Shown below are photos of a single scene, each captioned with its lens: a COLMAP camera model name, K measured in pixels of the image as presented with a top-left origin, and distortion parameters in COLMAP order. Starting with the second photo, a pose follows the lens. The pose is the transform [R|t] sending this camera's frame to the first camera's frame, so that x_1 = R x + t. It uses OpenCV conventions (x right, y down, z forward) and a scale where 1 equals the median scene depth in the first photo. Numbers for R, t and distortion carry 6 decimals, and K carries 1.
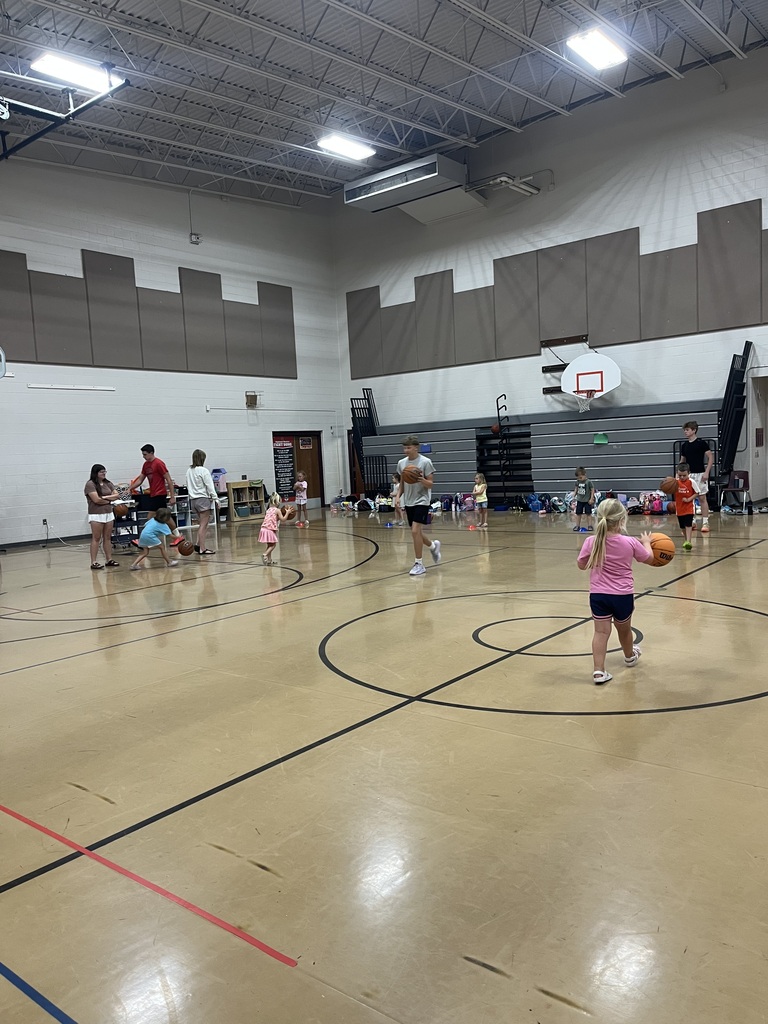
lens RADIAL K [[779.7, 0, 395.4], [0, 779.7, 530.0], [0, 0, 1]] dist [0.045741, -0.061015]
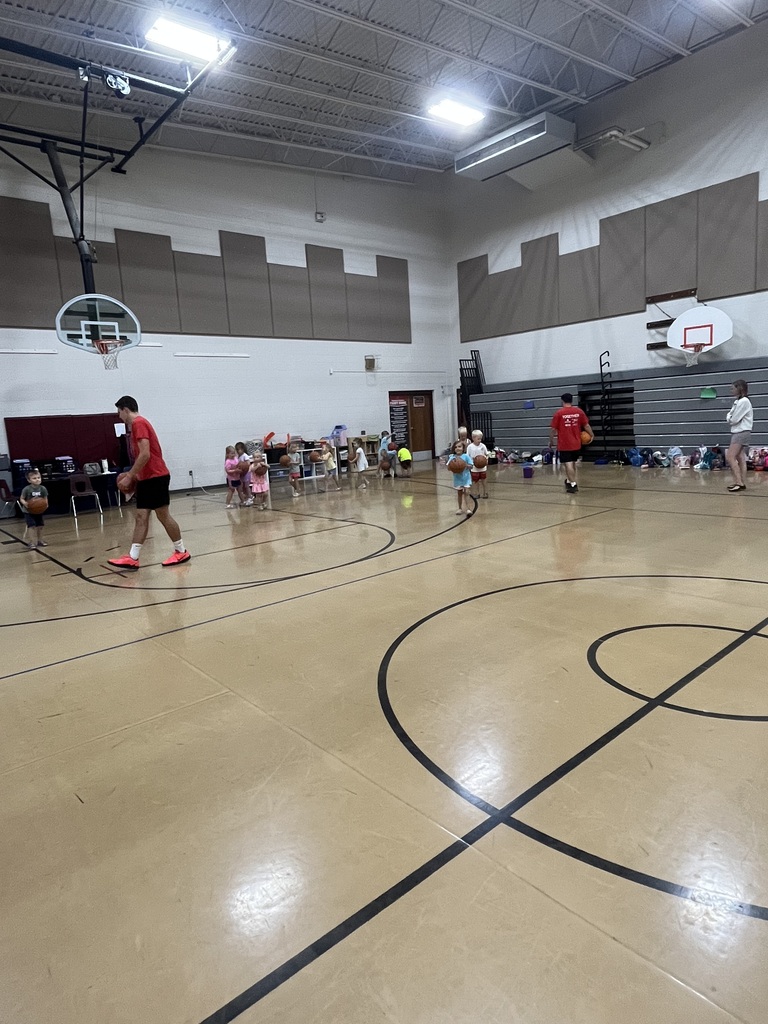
lens RADIAL K [[615.1, 0, 389.0], [0, 615.1, 511.7], [0, 0, 1]] dist [-0.006358, 0.002411]
pose [[0.983541, 0.019159, -0.179666, 0.005349], [-0.007532, 0.997845, 0.065175, -0.012760], [0.180528, -0.062749, 0.981566, 0.137366]]
